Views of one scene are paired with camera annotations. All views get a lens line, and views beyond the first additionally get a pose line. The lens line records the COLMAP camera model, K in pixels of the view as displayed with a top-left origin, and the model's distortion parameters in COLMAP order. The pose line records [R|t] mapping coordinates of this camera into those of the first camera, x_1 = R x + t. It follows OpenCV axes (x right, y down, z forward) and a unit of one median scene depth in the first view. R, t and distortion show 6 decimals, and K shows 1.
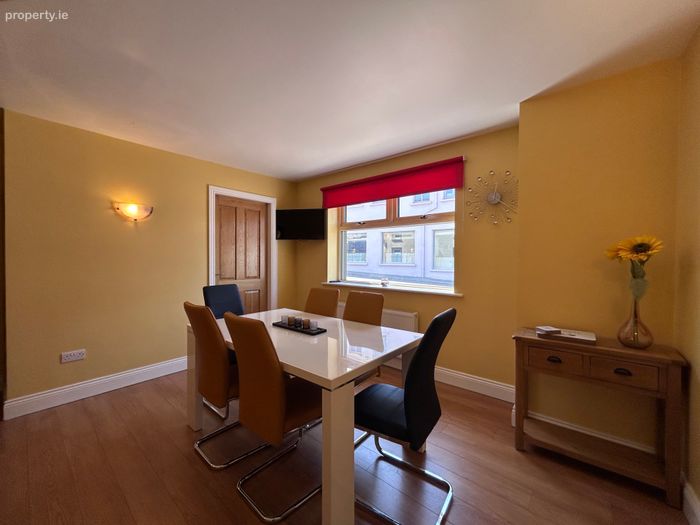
lens RADIAL K [[282.5, 0, 350.0], [0, 282.5, 262.5], [0, 0, 1]] dist [-0.000542, 0.000472]
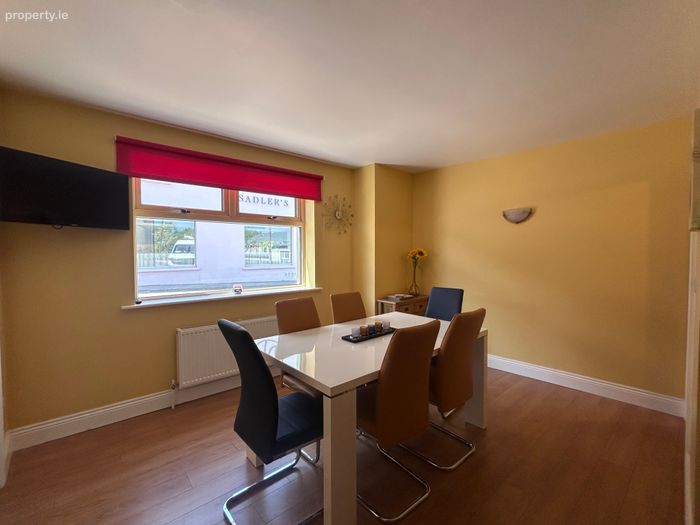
lens RADIAL K [[312.3, 0, 350.3], [0, 312.3, 270.1], [0, 0, 1]] dist [-0.050551, -0.000115]
pose [[0.140229, -0.030708, 0.989643, -0.737394], [0.036056, 0.999014, 0.025889, 0.001309], [-0.989462, 0.032052, 0.141198, 0.555653]]
